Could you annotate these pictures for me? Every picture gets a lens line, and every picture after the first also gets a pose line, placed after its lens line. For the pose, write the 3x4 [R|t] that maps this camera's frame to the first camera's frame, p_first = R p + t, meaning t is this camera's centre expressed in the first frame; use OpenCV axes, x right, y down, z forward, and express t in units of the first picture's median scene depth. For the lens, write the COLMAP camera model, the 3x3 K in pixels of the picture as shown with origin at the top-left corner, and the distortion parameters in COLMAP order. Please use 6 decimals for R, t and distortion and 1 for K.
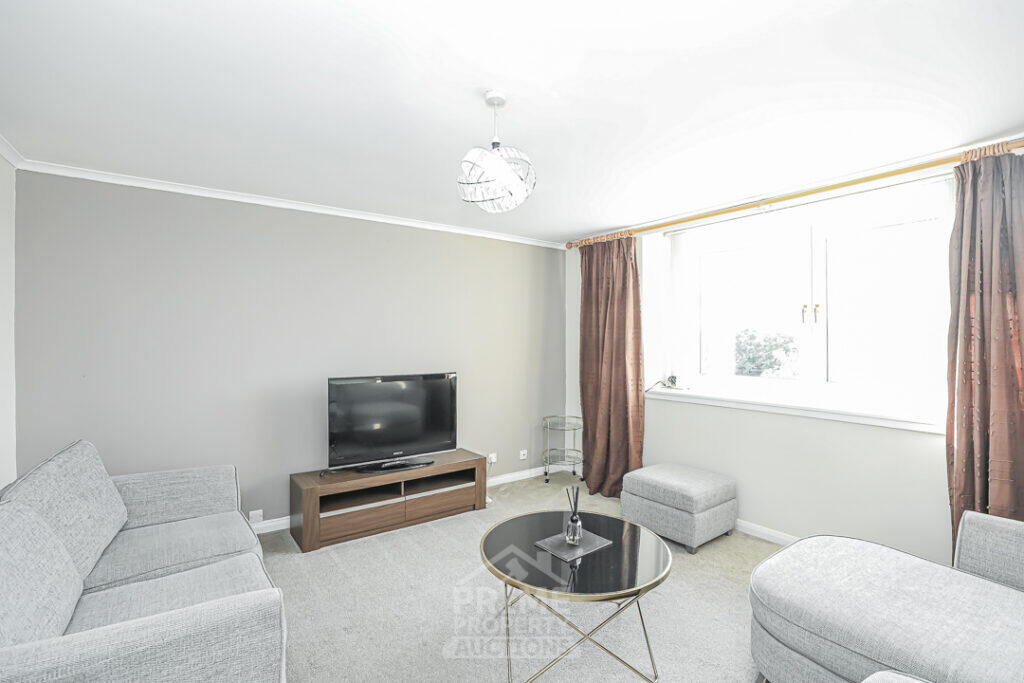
lens RADIAL K [[486.0, 0, 522.3], [0, 486.0, 340.0], [0, 0, 1]] dist [-0.002495, 0.000078]
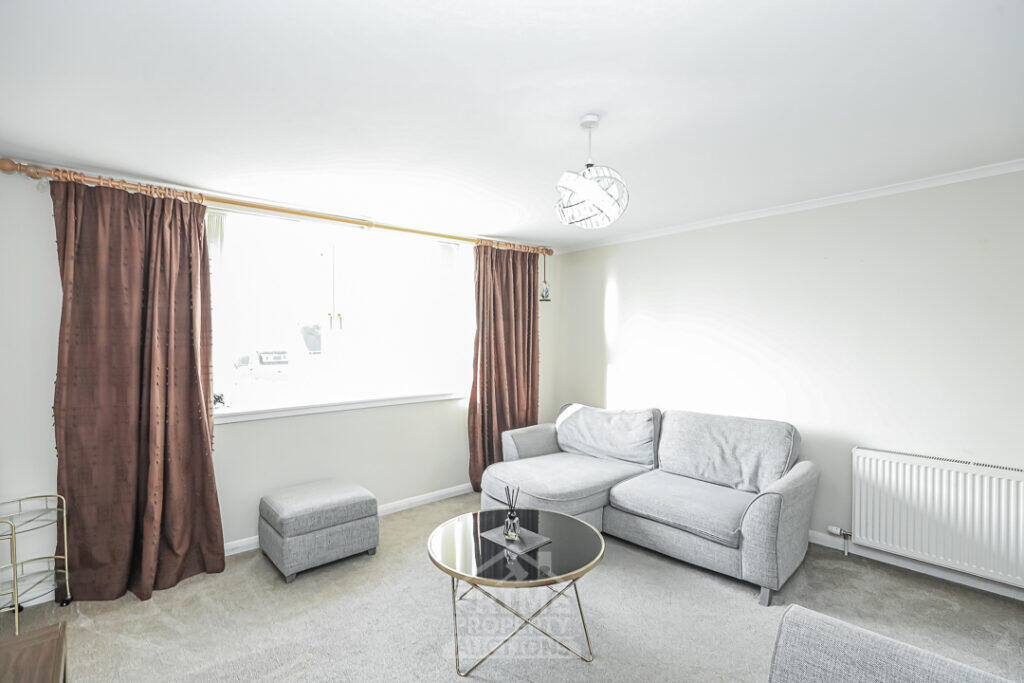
lens RADIAL K [[486.0, 0, 522.3], [0, 486.0, 340.0], [0, 0, 1]] dist [-0.002495, 0.000078]
pose [[-0.094058, -0.006917, 0.995543, -0.722520], [0.008486, 0.999934, 0.007749, -0.018884], [-0.995531, 0.009177, -0.093993, 0.808388]]
